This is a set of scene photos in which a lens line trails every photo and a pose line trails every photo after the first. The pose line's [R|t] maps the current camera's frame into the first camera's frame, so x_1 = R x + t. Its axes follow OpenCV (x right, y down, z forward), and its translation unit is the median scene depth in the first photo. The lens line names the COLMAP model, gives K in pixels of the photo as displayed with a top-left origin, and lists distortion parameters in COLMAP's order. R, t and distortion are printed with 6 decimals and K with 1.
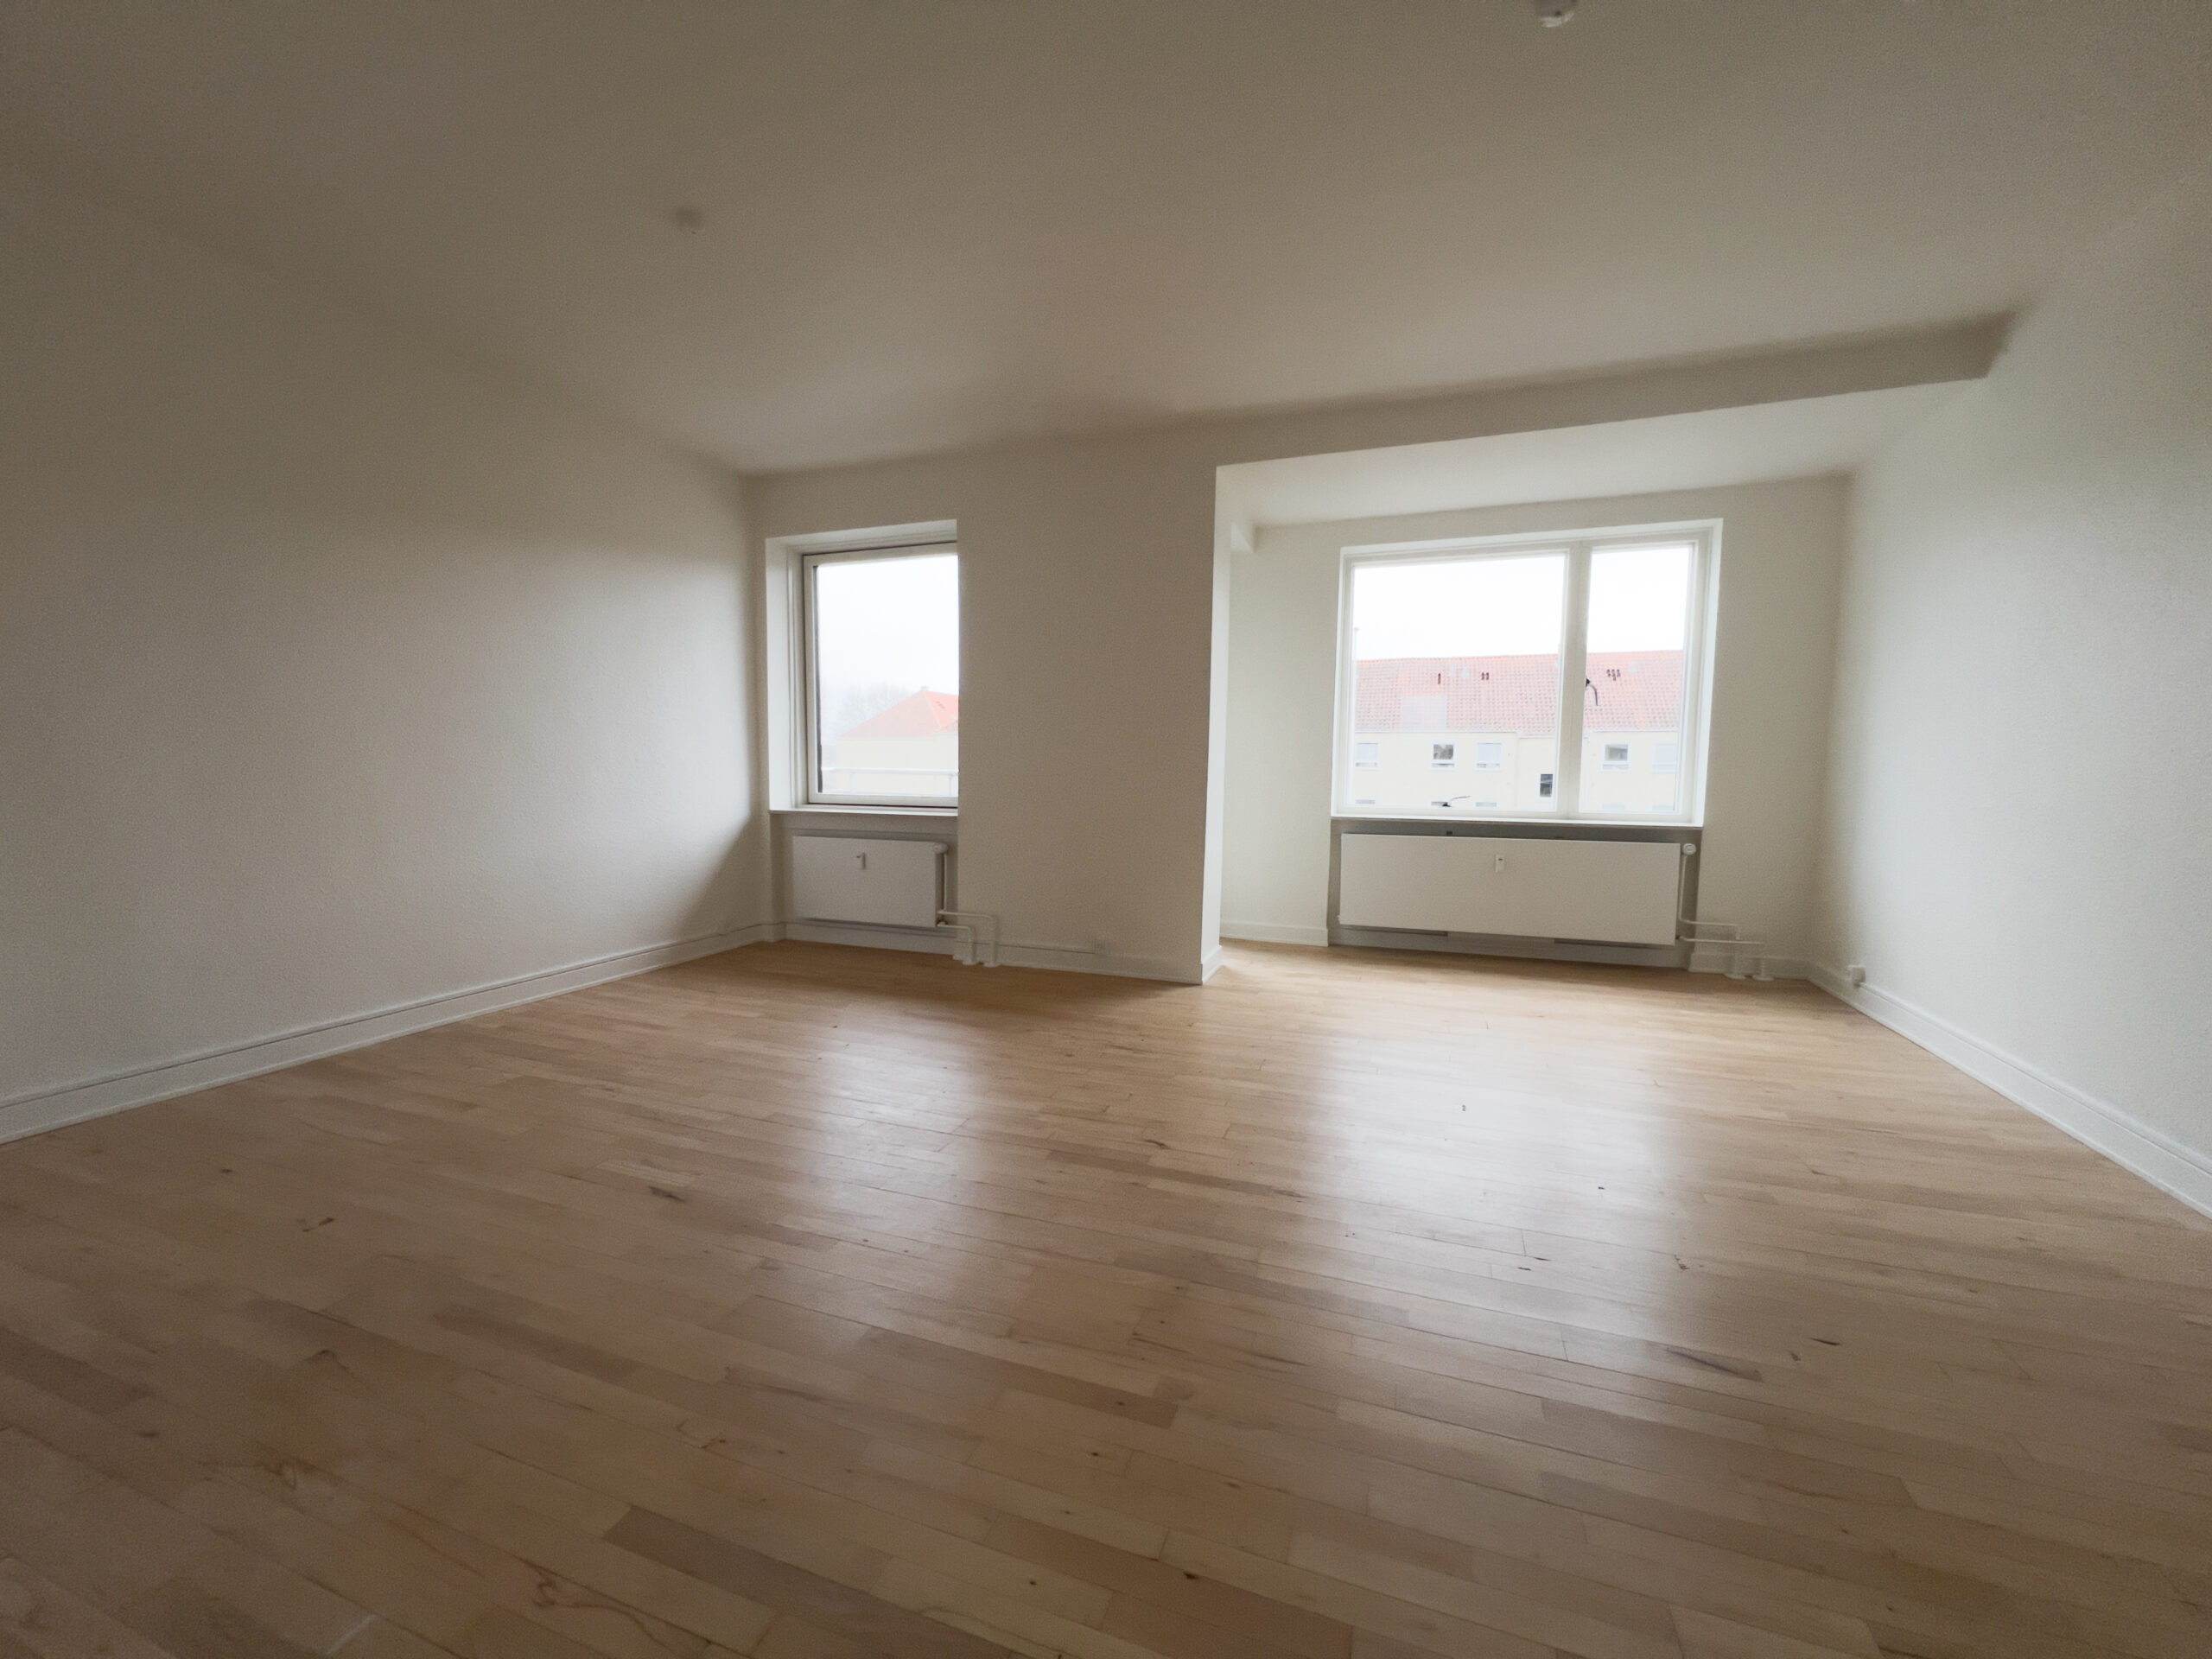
lens RADIAL K [[877.9, 0, 1110.8], [0, 877.9, 825.0], [0, 0, 1]] dist [-0.001216, -0.000061]
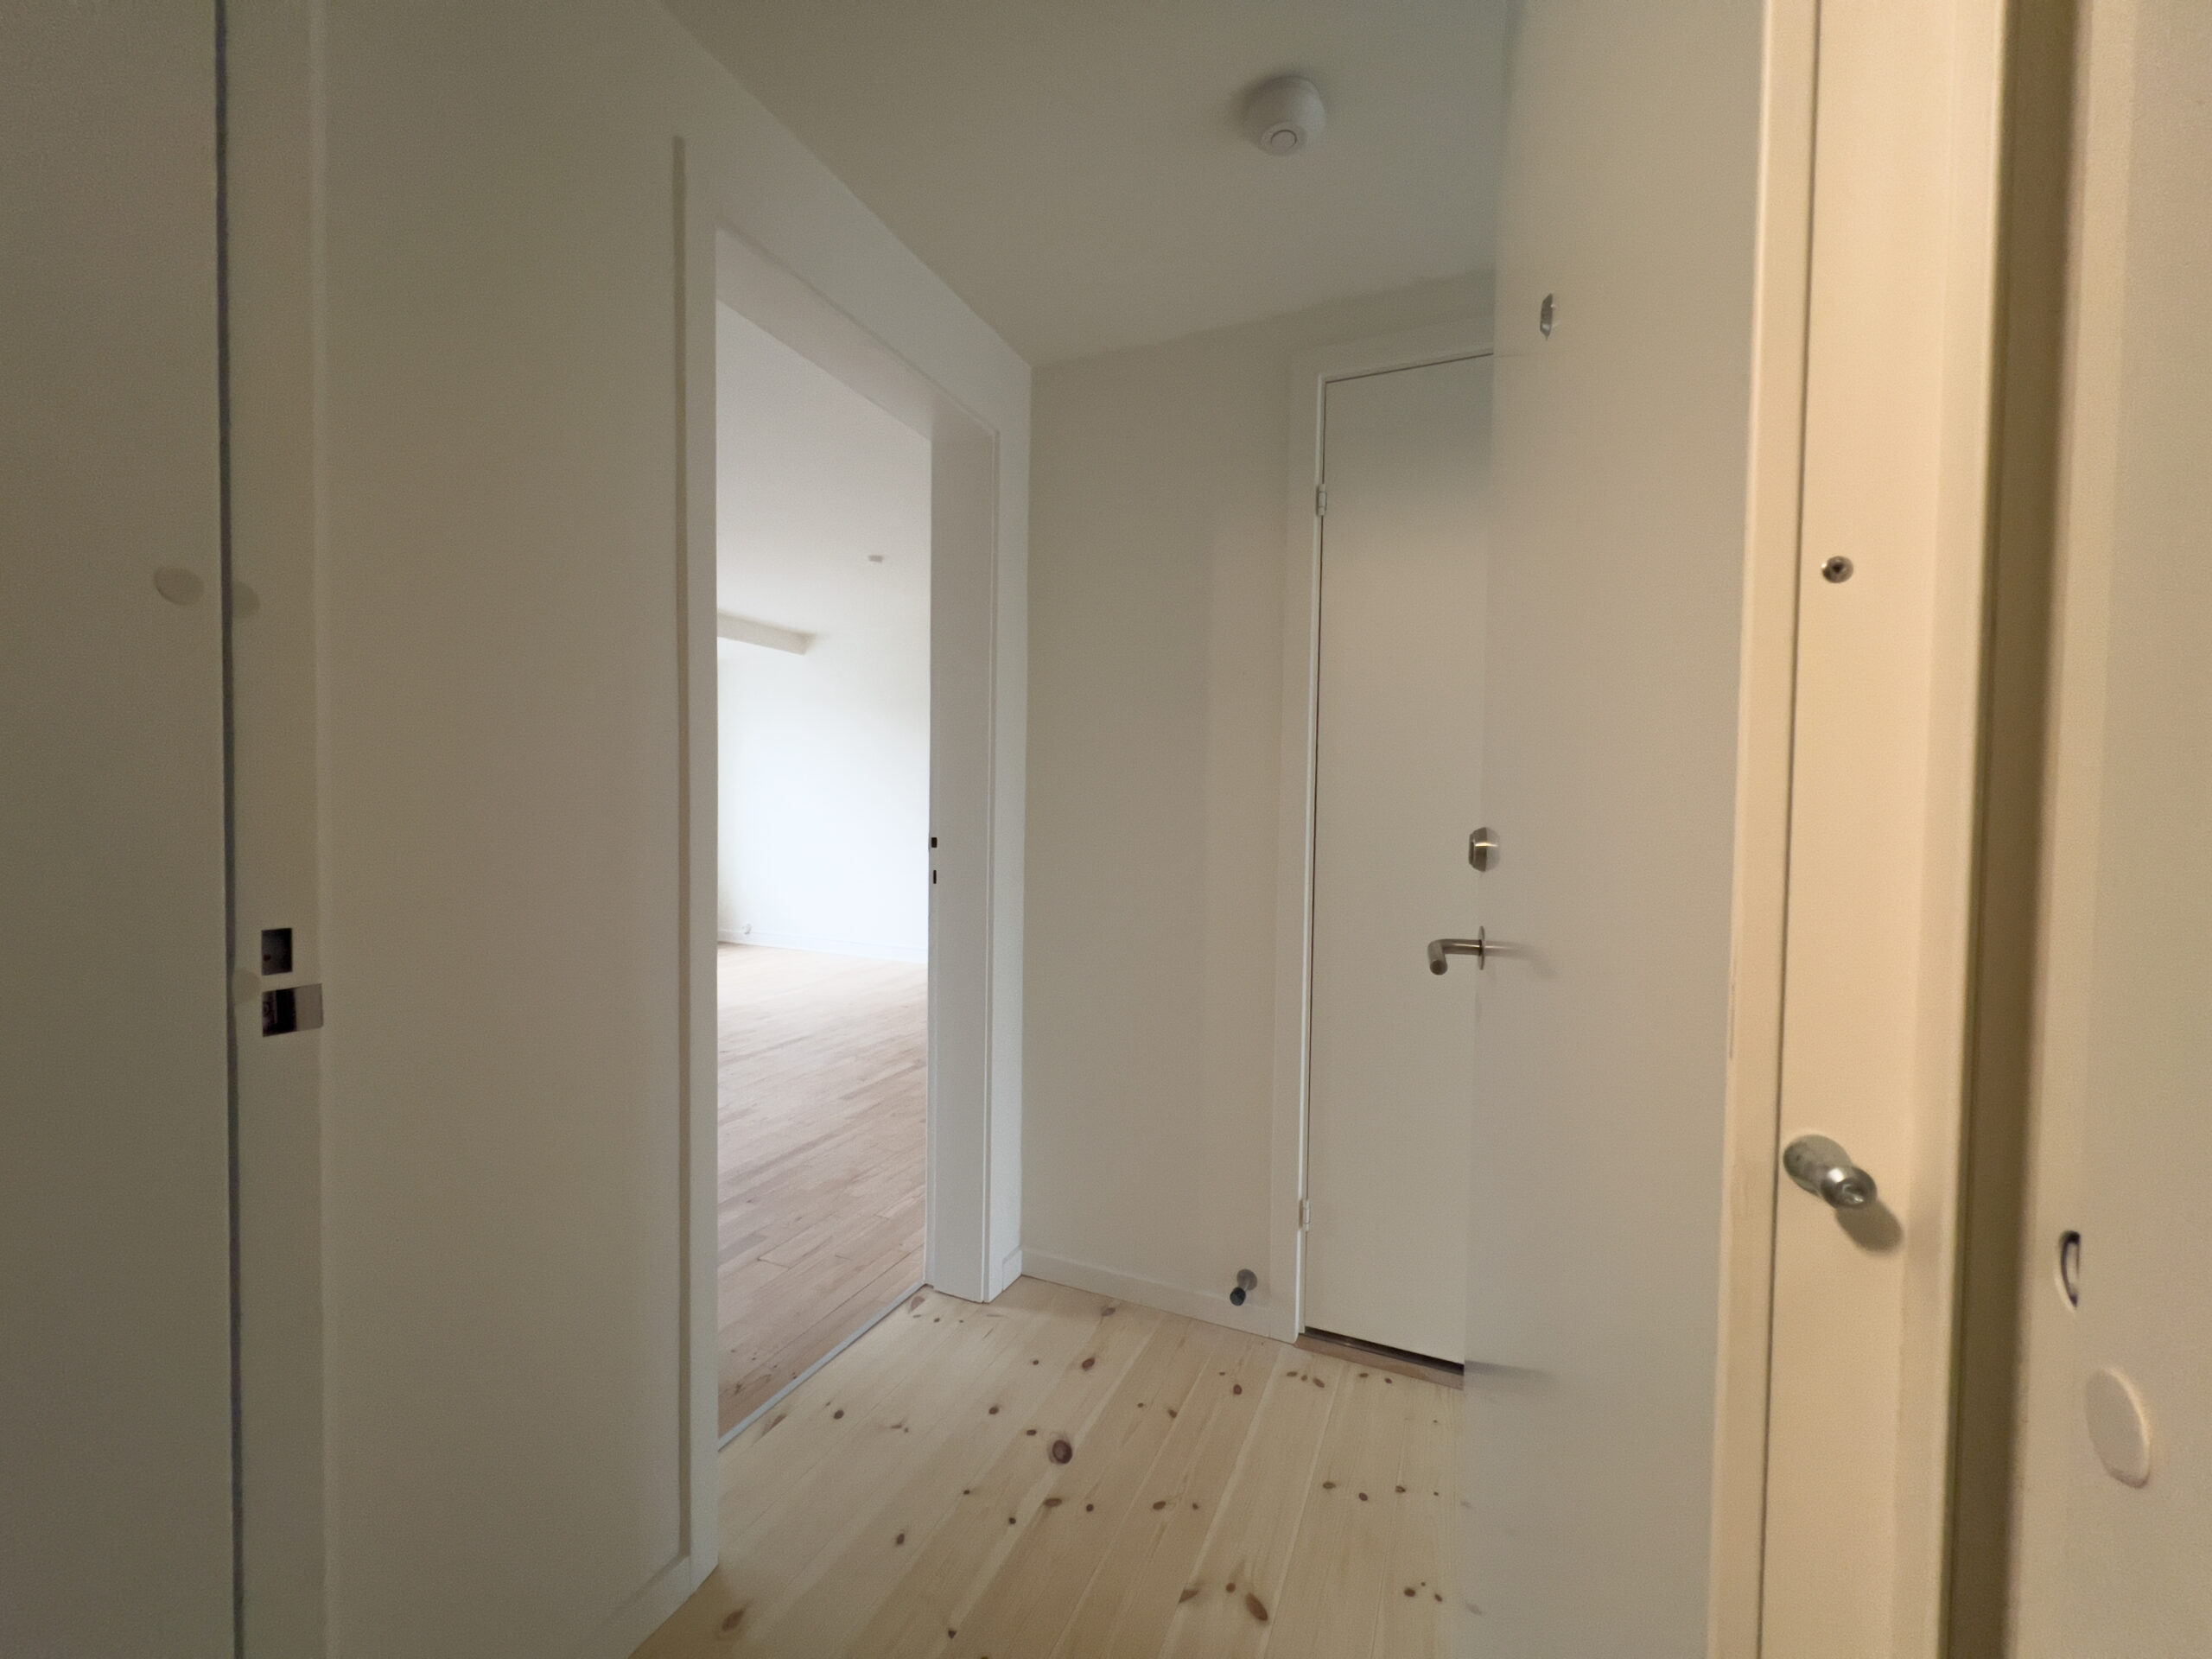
lens RADIAL K [[882.6, 0, 1105.5], [0, 882.6, 835.2], [0, 0, 1]] dist [-0.000925, 0.000262]
pose [[0.061197, -0.036494, 0.997458, -2.333182], [0.058900, 0.997722, 0.032890, -0.116156], [-0.996386, 0.056737, 0.063207, 0.148354]]
